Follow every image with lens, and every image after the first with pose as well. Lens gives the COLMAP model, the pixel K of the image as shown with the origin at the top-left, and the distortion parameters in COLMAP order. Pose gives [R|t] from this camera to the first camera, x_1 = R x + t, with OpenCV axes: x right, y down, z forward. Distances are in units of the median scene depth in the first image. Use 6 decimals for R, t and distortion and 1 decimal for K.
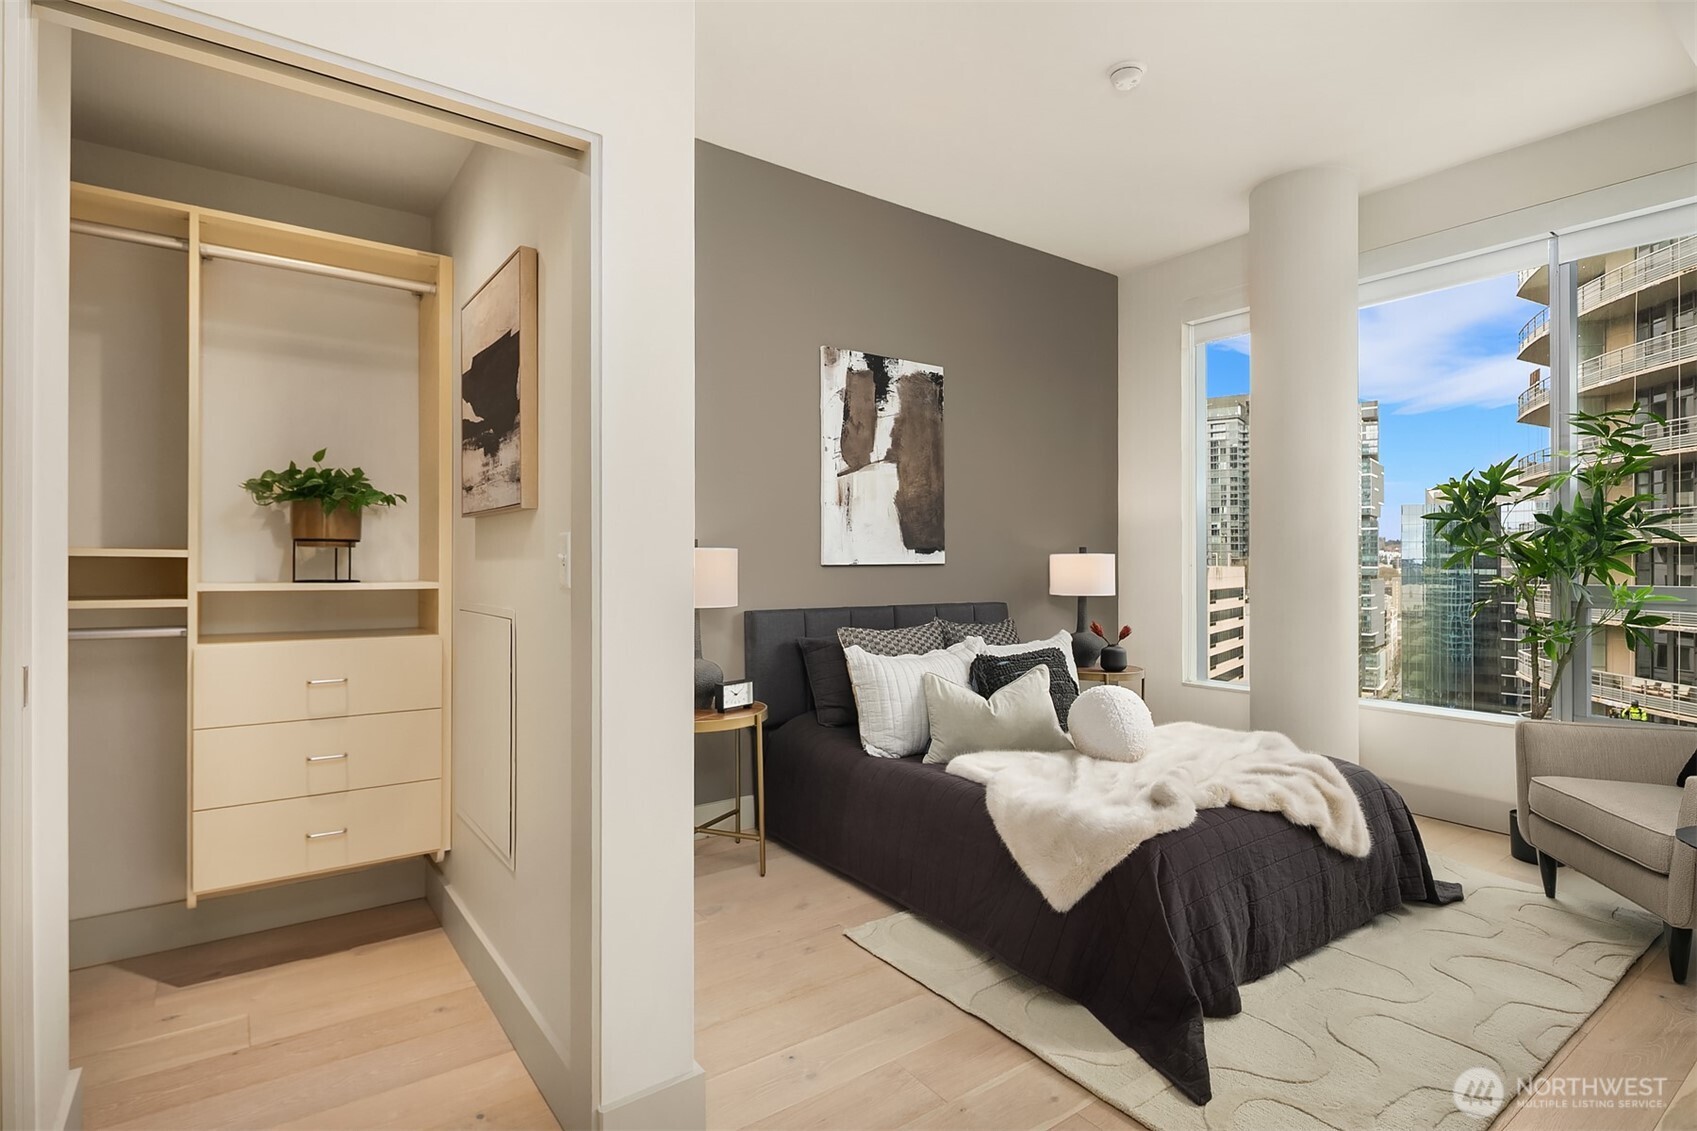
lens RADIAL K [[849.8, 0, 848.5], [0, 849.8, 565.5], [0, 0, 1]] dist [0.000062, -0.000415]
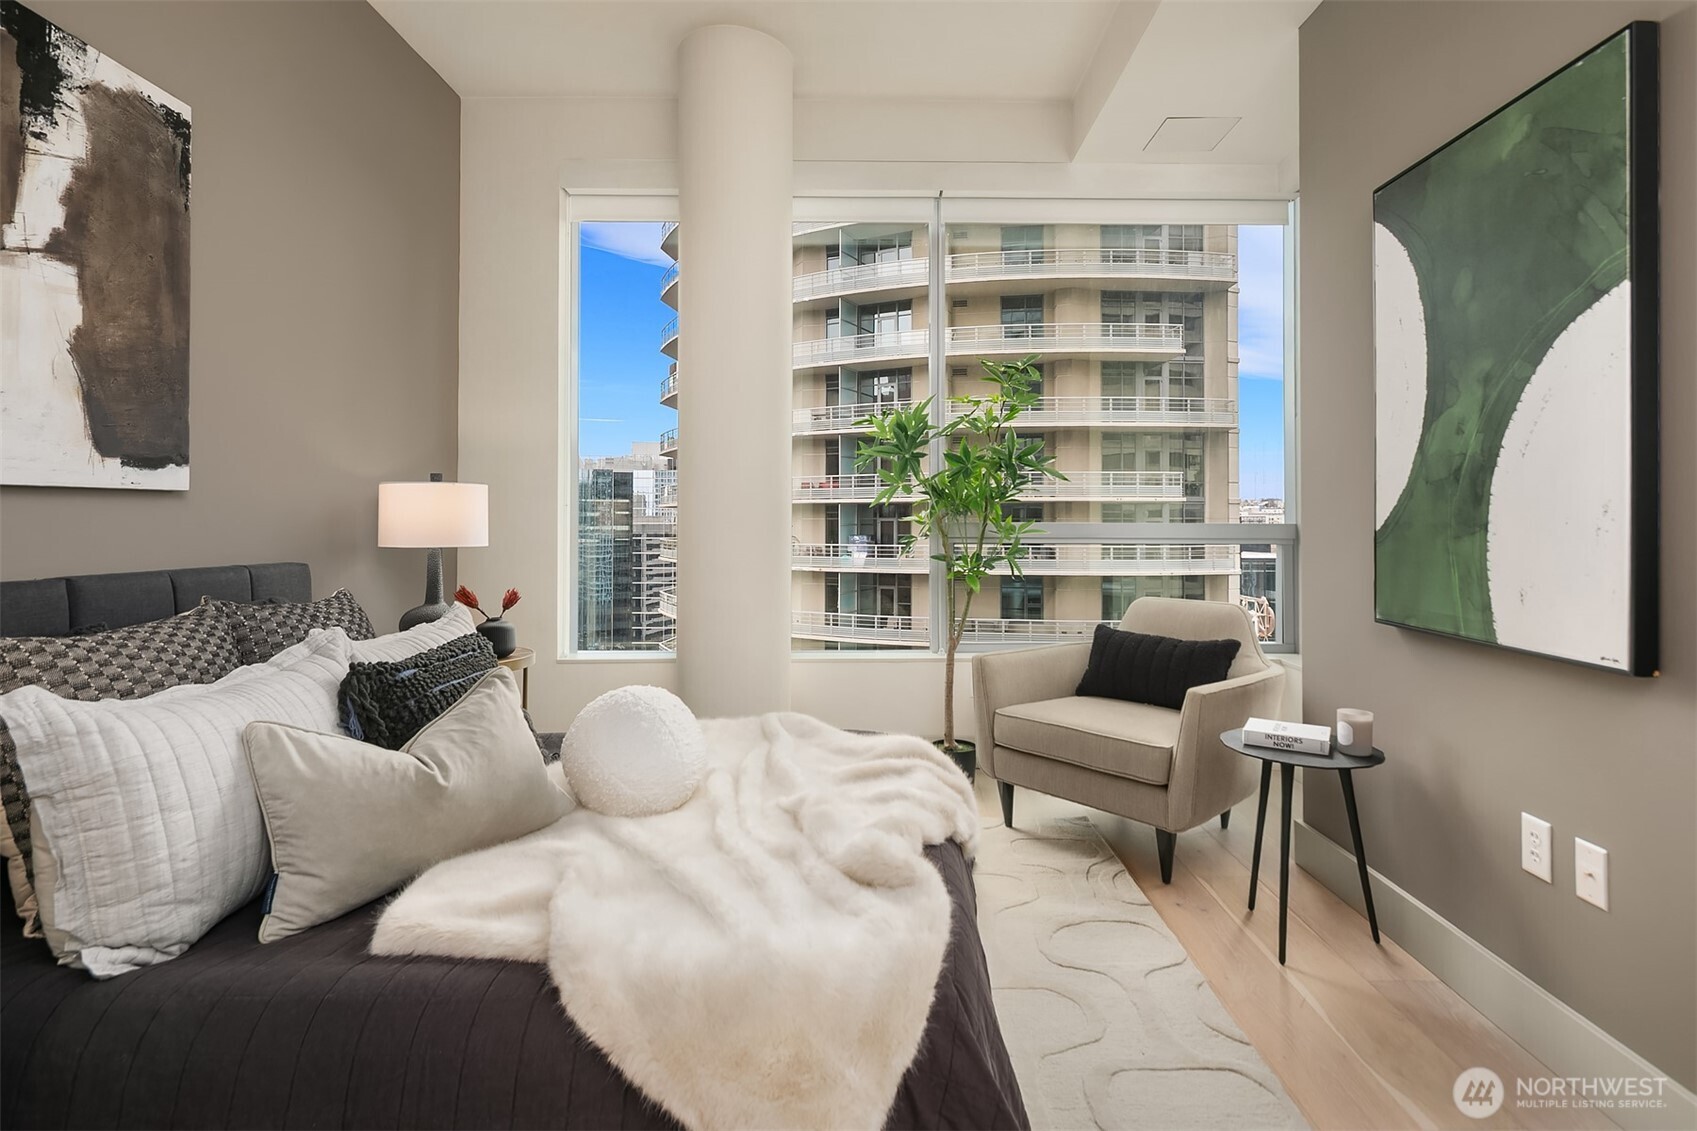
lens RADIAL K [[842.3, 0, 882.3], [0, 842.3, 507.9], [0, 0, 1]] dist [-0.004176, -0.002093]
pose [[0.578404, 0.010714, 0.815680, -0.059850], [0.004782, 0.999852, -0.016523, 0.019616], [-0.815737, 0.013458, 0.578267, 0.392434]]
